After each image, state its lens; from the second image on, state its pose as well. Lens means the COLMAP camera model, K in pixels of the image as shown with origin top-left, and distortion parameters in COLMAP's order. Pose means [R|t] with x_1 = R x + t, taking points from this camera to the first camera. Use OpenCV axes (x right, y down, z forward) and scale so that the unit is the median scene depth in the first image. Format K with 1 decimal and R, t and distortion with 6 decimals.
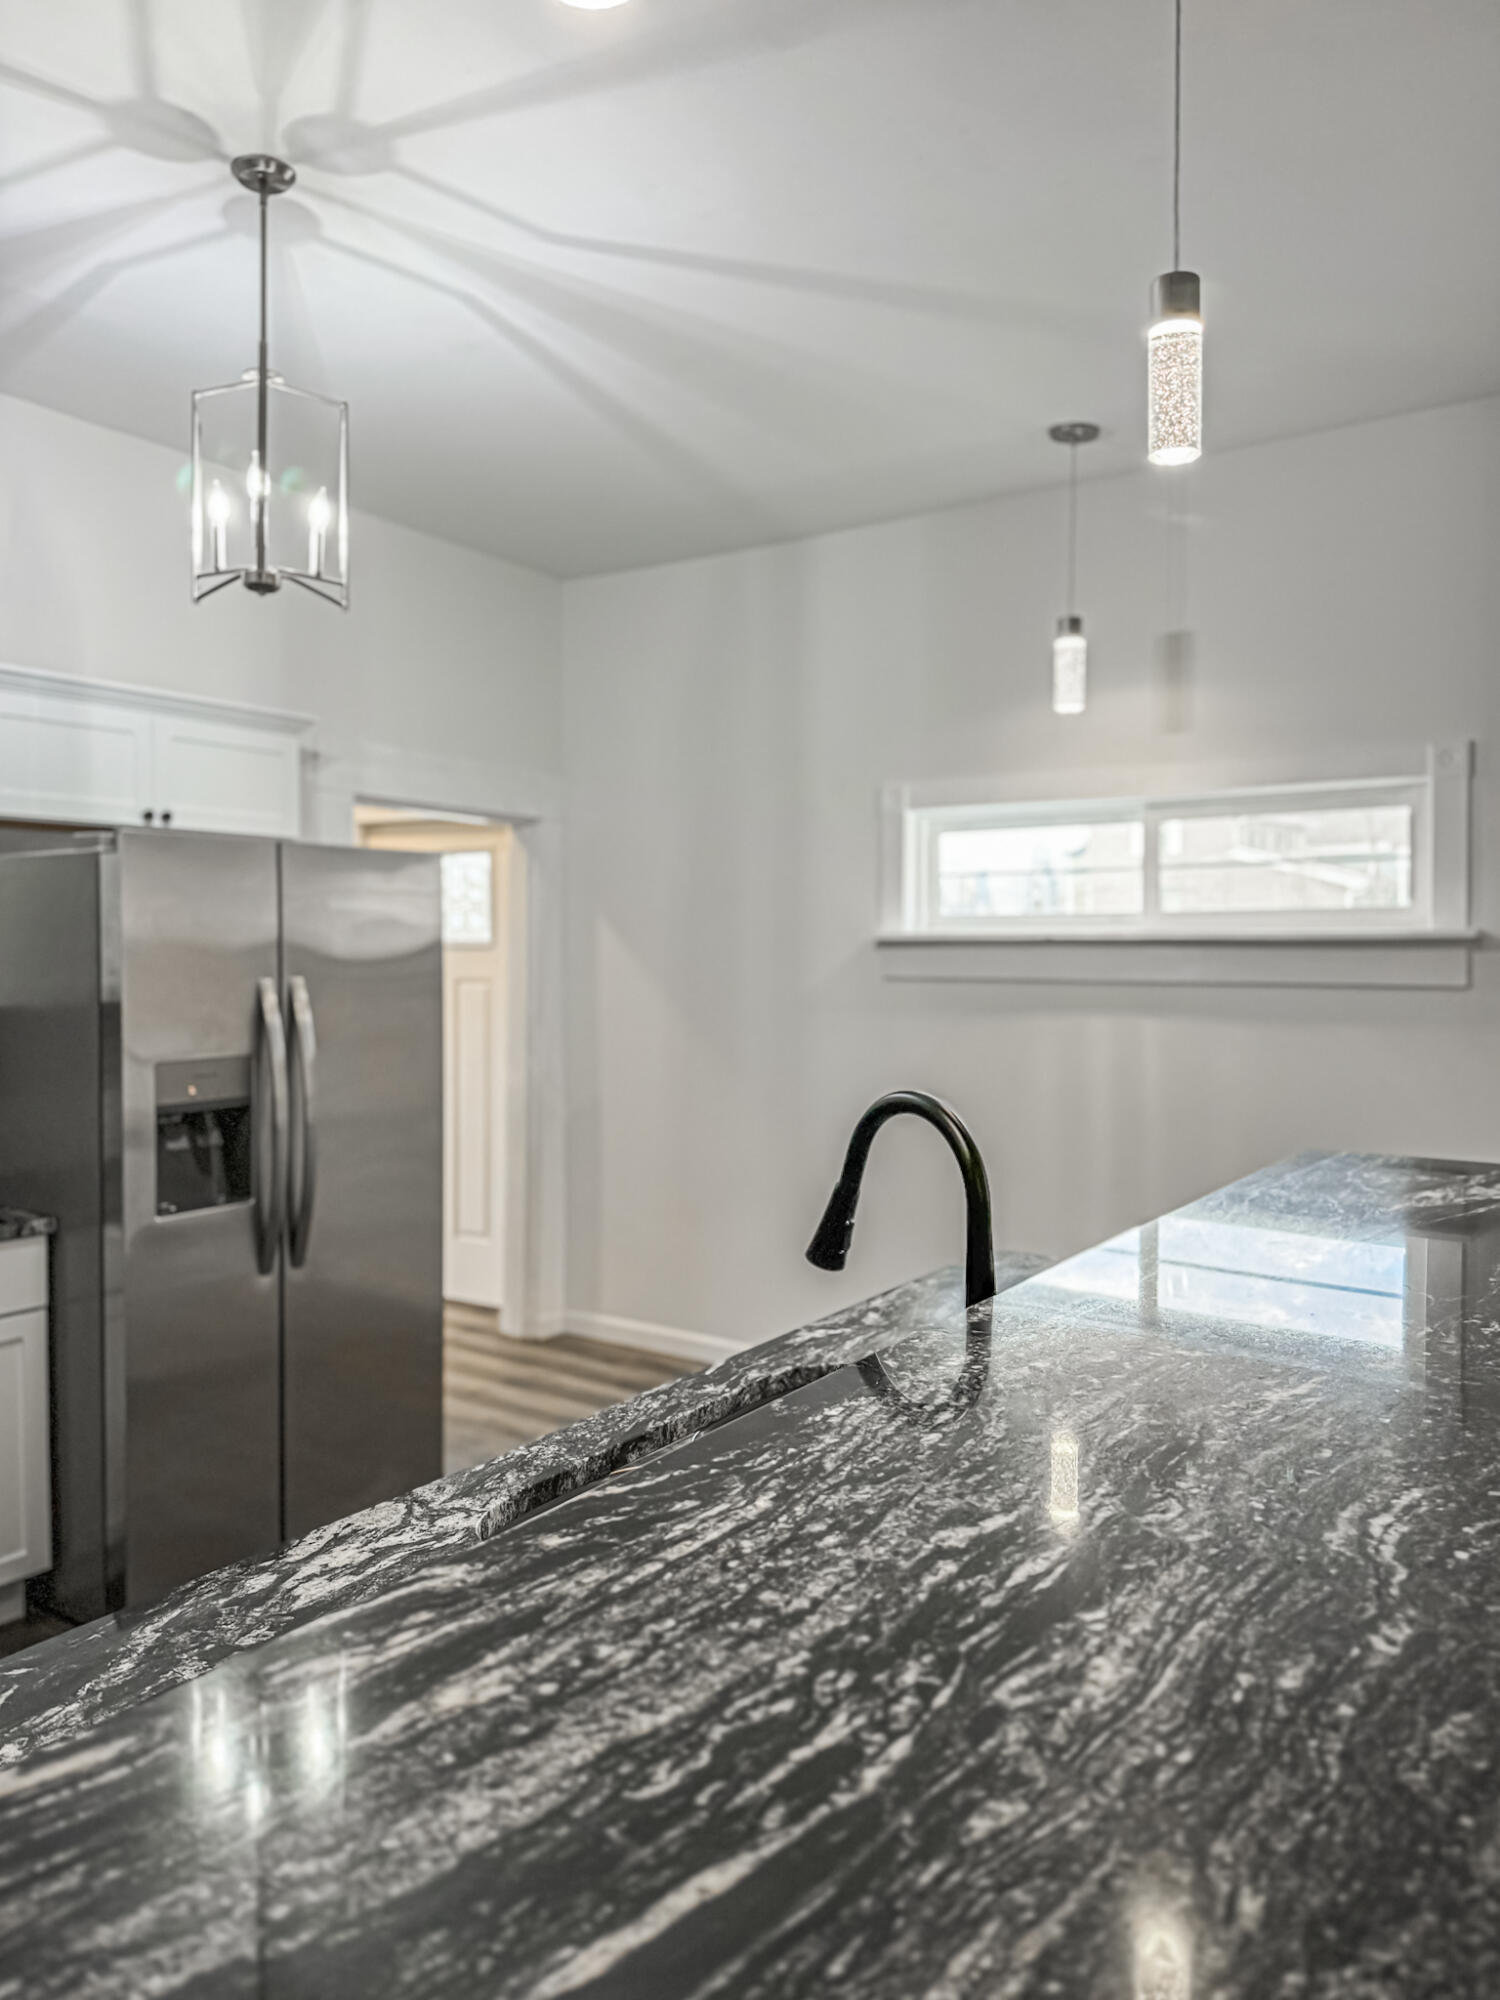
lens RADIAL K [[1434.0, 0, 750.0], [0, 1434.0, 1000.0], [0, 0, 1]] dist [-0.003748, -0.002111]
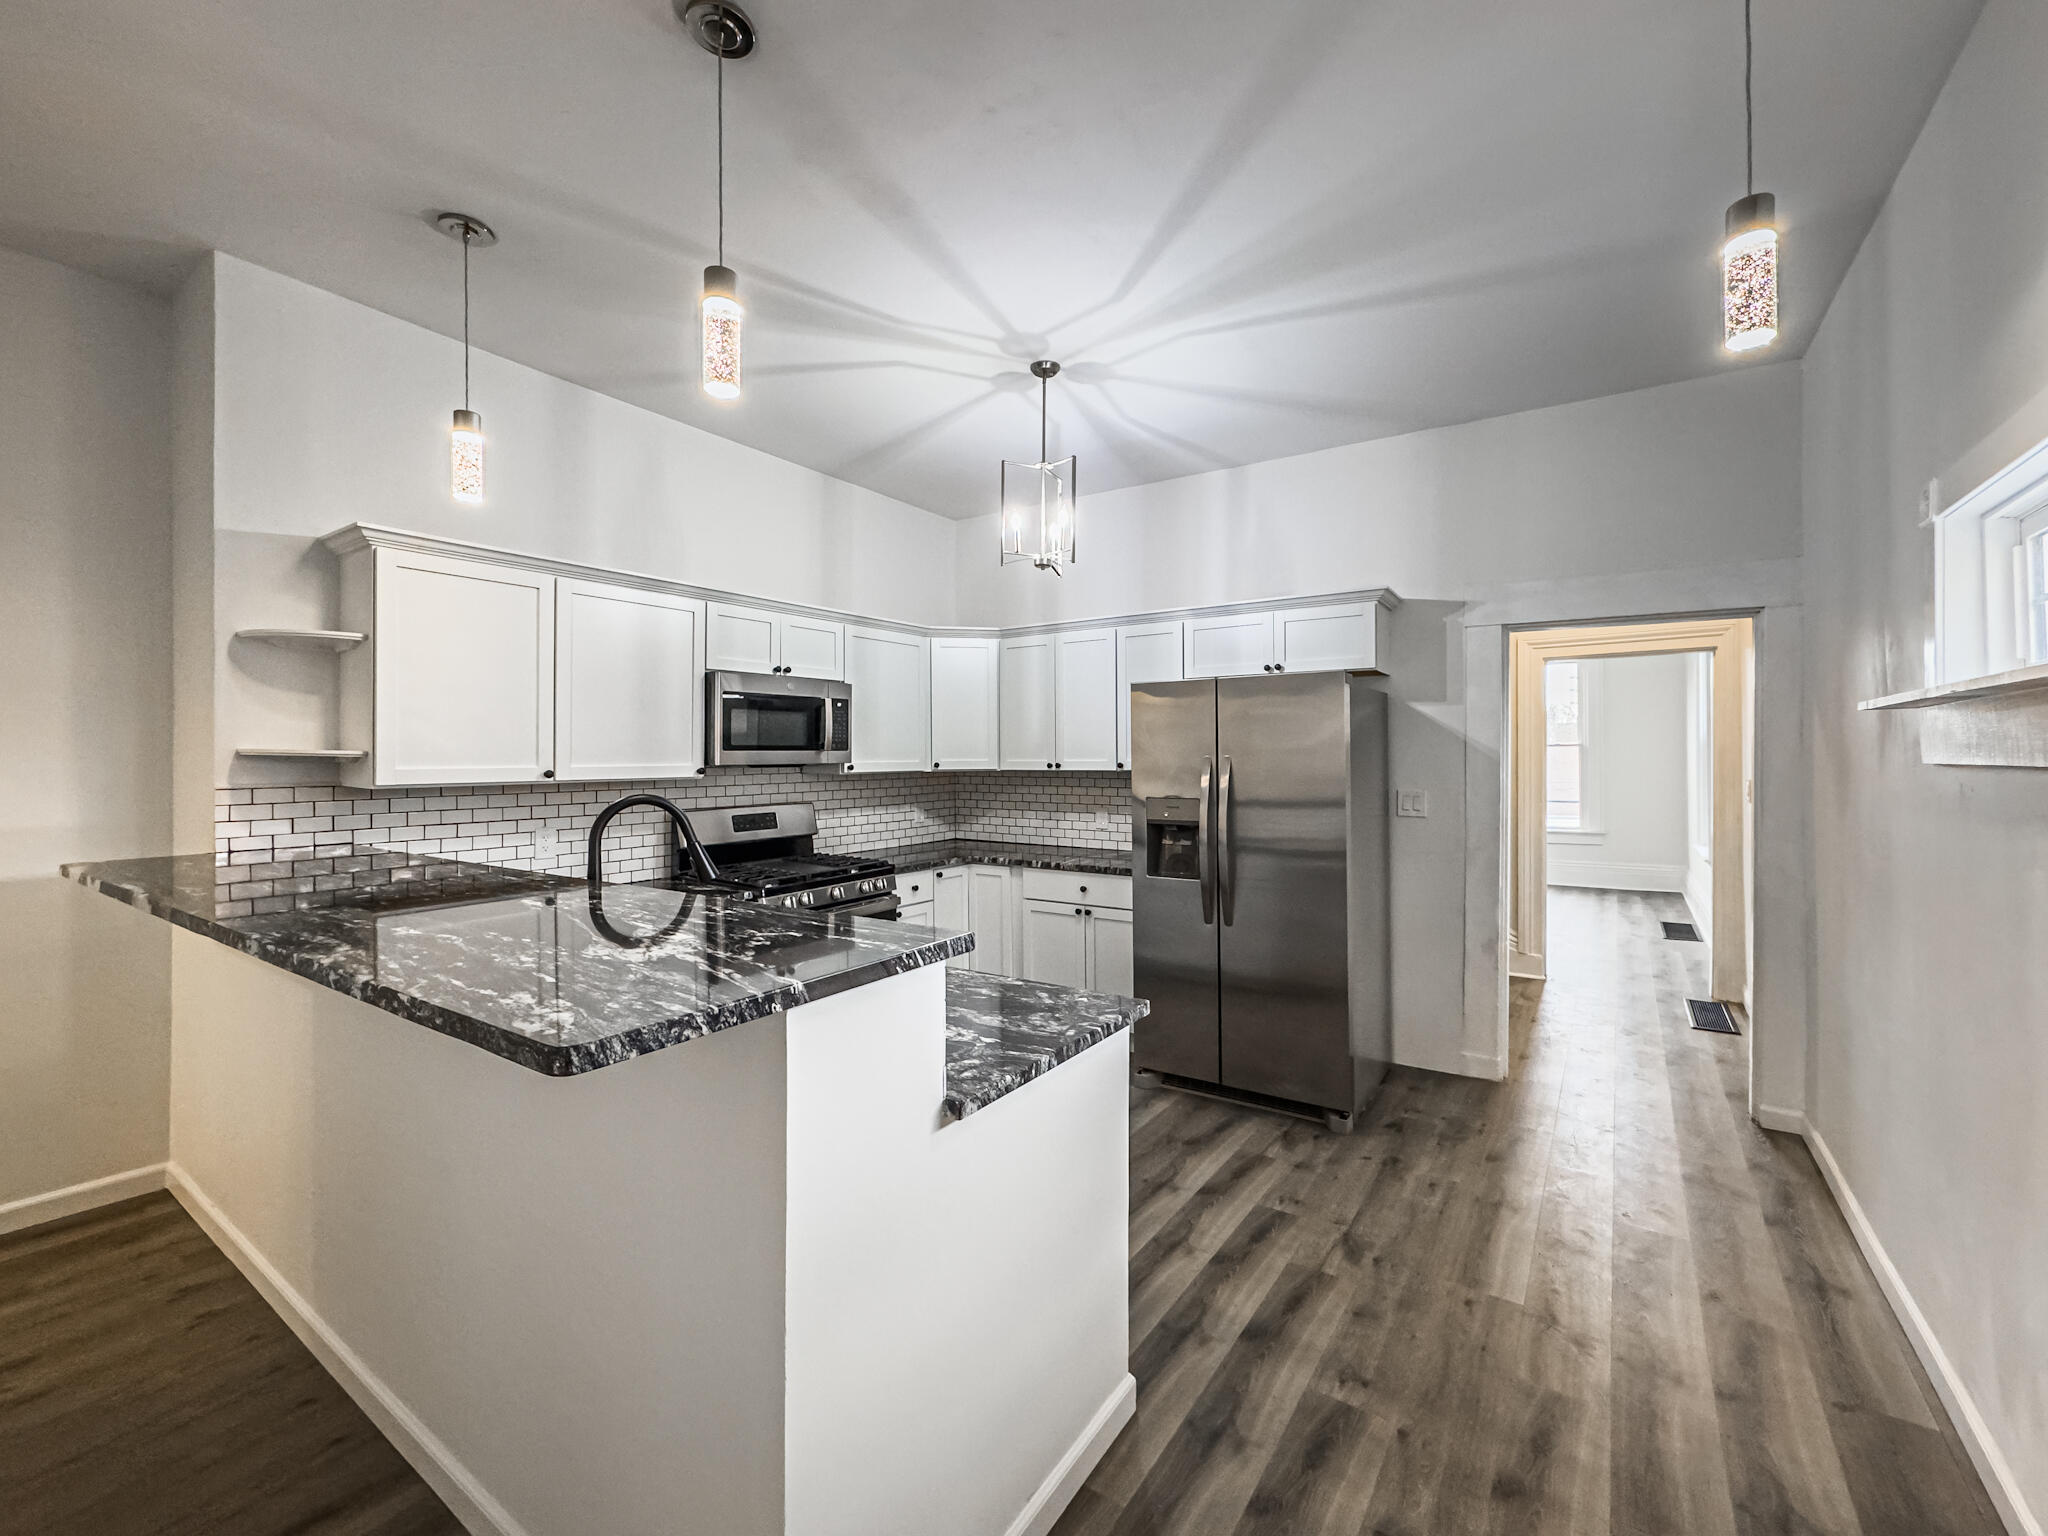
lens RADIAL K [[832.1, 0, 1024.0], [0, 832.1, 768.0], [0, 0, 1]] dist [0.000500, -0.000506]
pose [[0.015314, -0.002343, -0.999880, 0.729050], [-0.028342, 0.999594, -0.002776, 0.009535], [0.999481, 0.028381, 0.015241, 0.802826]]
